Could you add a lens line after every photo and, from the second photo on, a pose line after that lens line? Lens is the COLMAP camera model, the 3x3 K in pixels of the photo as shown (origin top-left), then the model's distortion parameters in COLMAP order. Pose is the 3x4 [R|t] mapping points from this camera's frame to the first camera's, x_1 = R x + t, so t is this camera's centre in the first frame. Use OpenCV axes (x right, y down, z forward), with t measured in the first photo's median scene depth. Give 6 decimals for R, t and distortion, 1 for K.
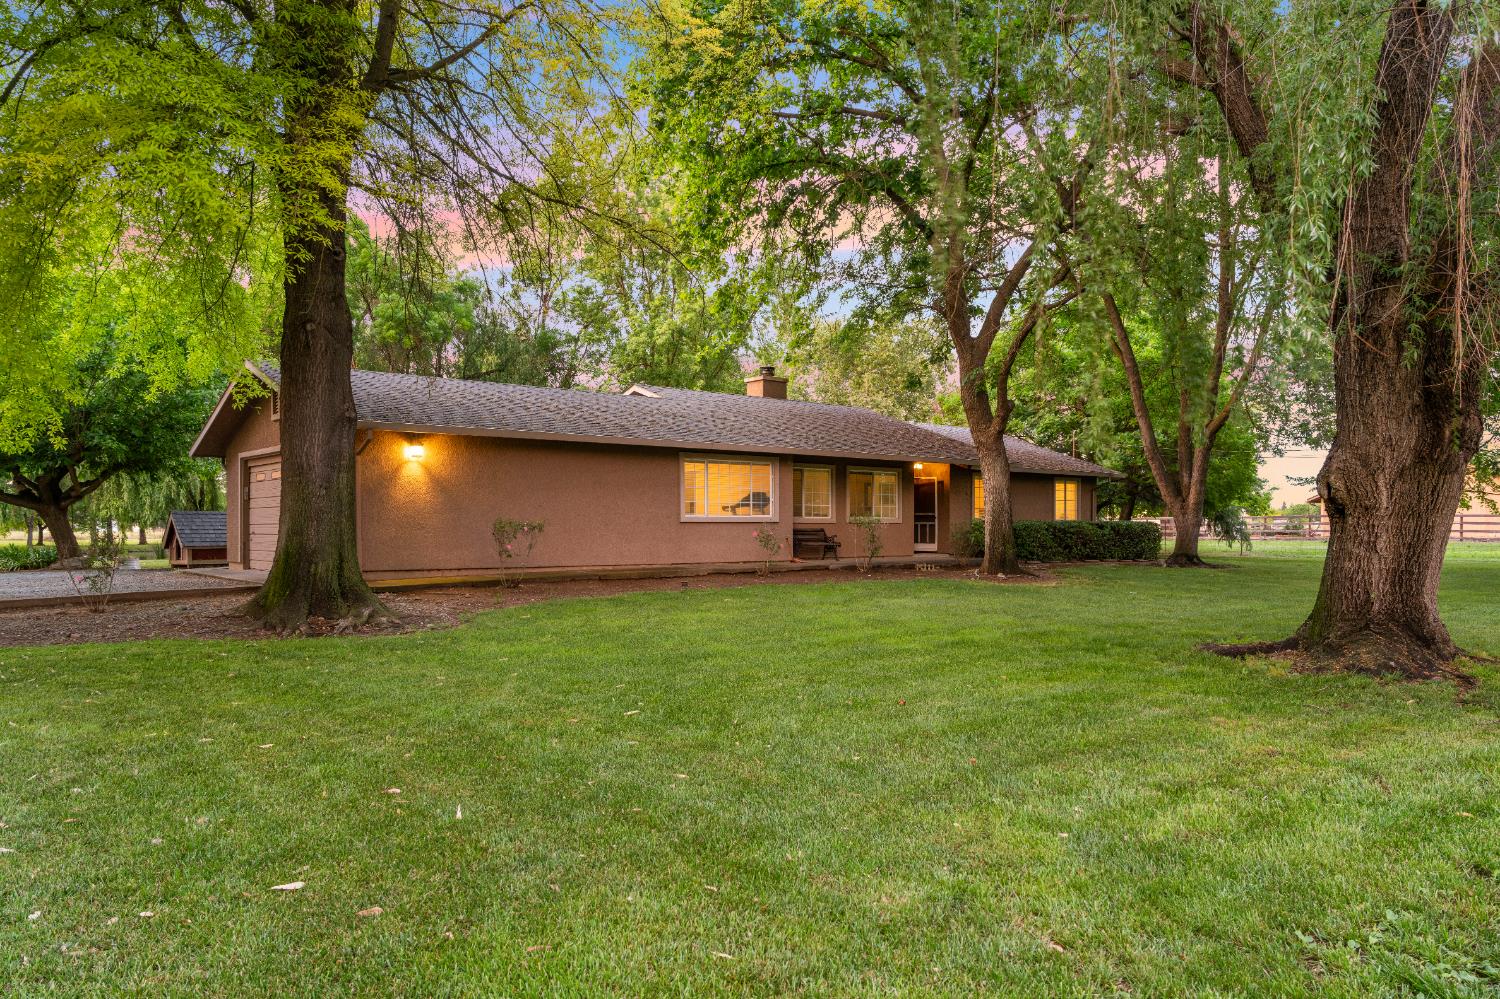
lens RADIAL K [[1101.7, 0, 750.0], [0, 1101.7, 499.5], [0, 0, 1]] dist [0.001810, 0.002459]
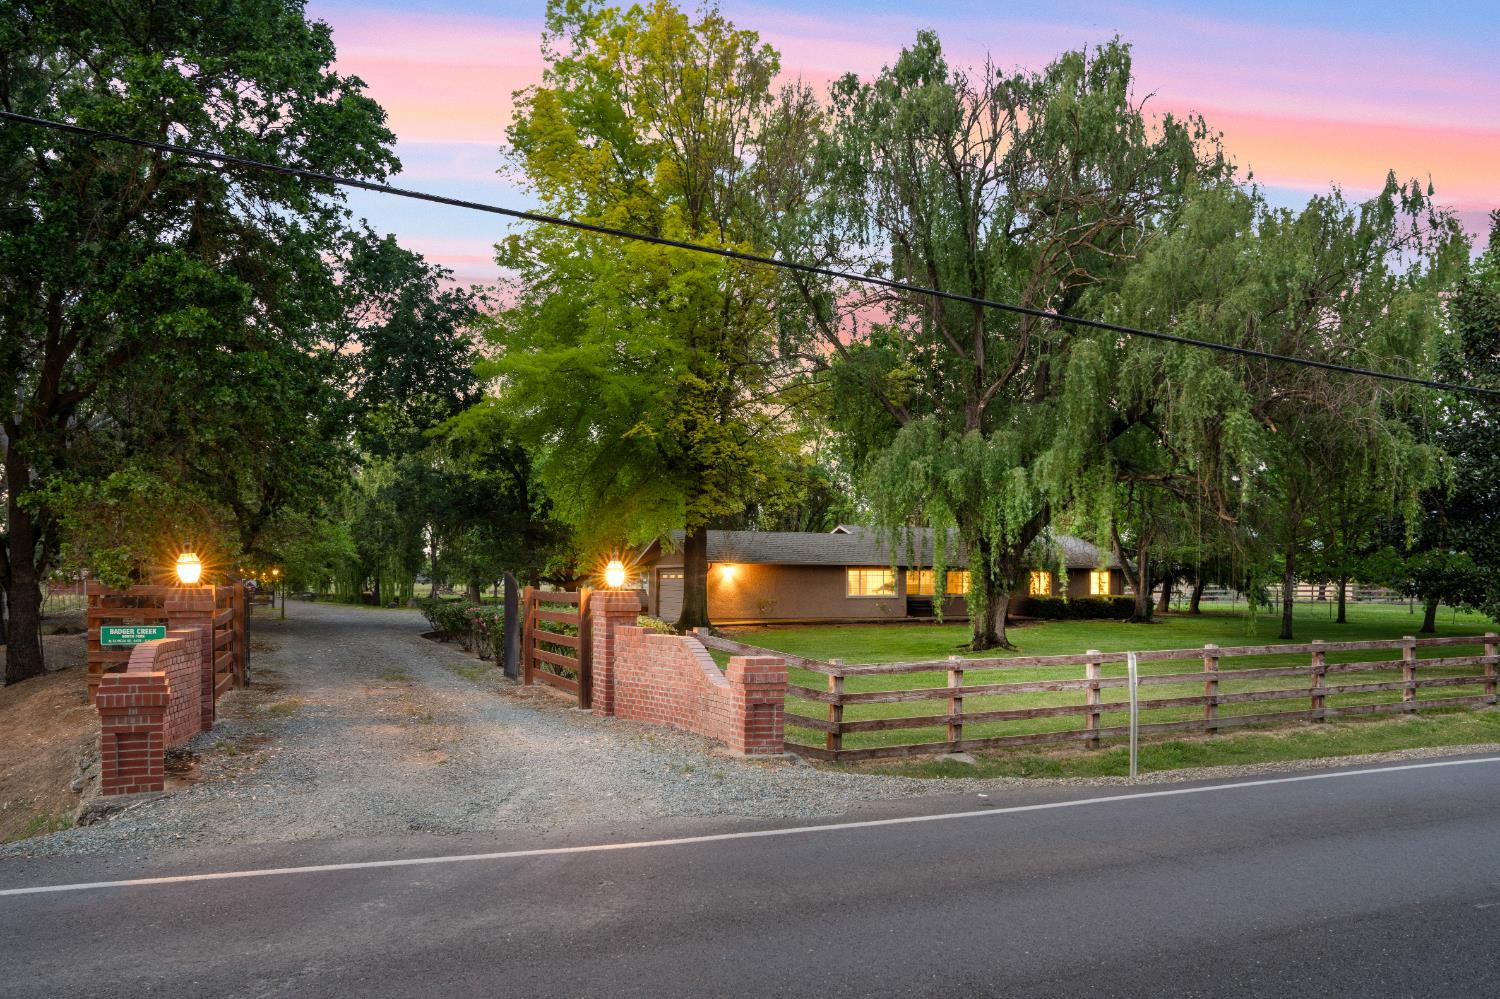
lens RADIAL K [[1012.1, 0, 750.0], [0, 1012.1, 499.5], [0, 0, 1]] dist [-0.064673, -0.000057]
pose [[0.959654, -0.016531, -0.280697, 0.297650], [0.000828, 0.998432, -0.055968, -0.059098], [0.281183, 0.053478, 0.958163, -0.911597]]
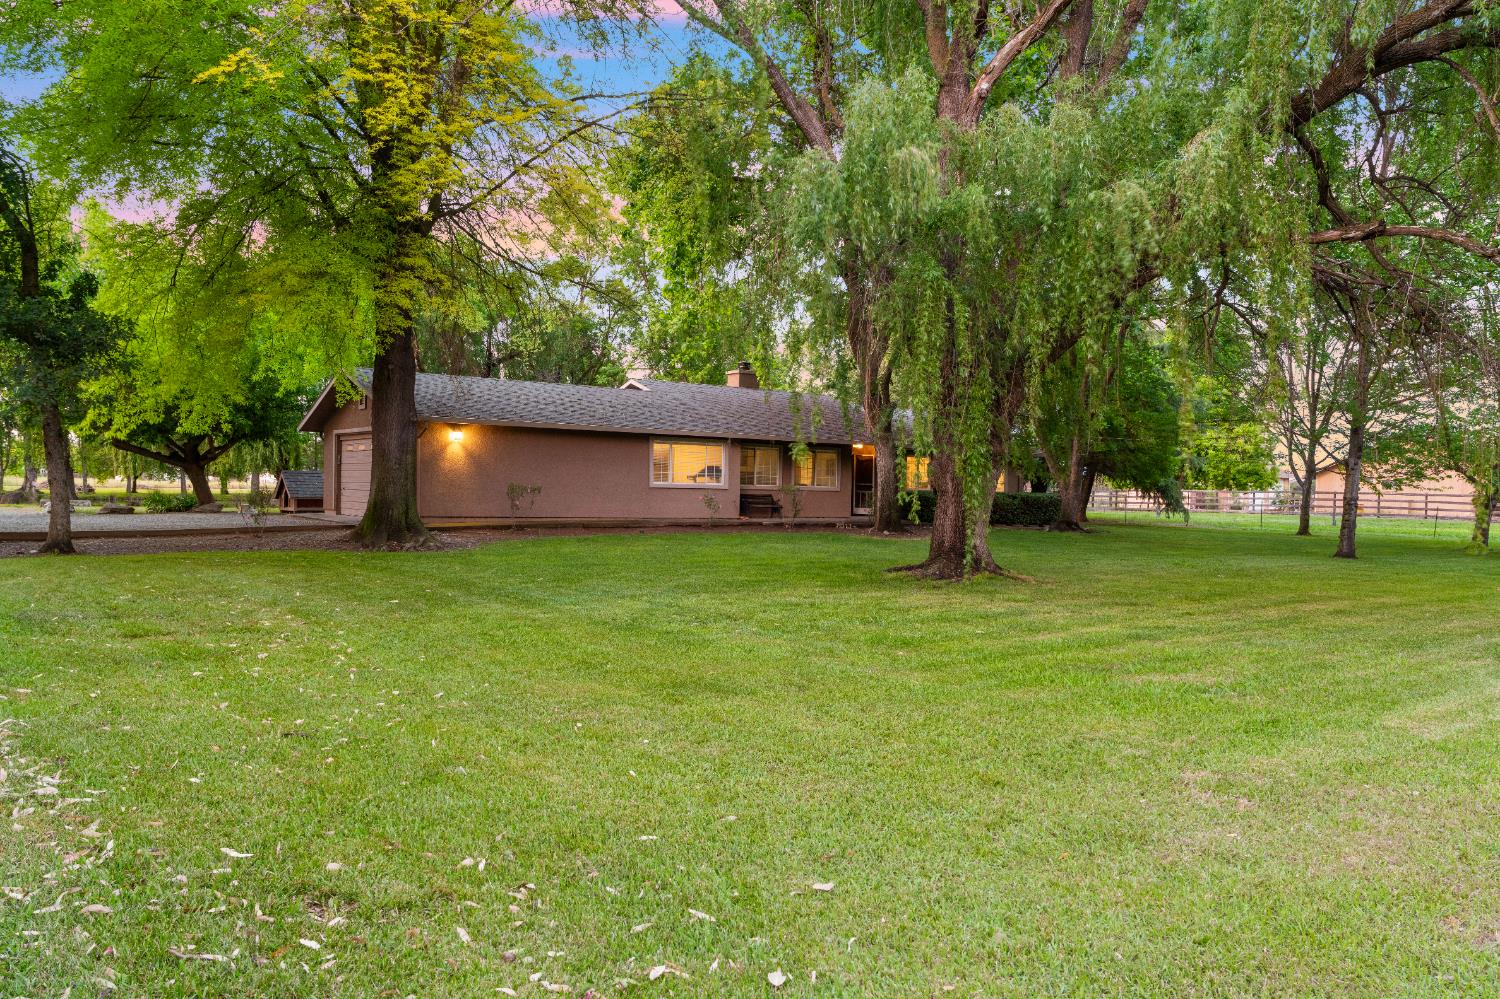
lens RADIAL K [[1144.1, 0, 750.0], [0, 1144.1, 499.5], [0, 0, 1]] dist [-0.010156, 0.000101]
pose [[0.997969, 0.022912, -0.059432, 0.136336], [-0.020832, 0.999157, 0.035381, -0.016220], [0.060193, -0.034071, 0.997605, -0.379976]]
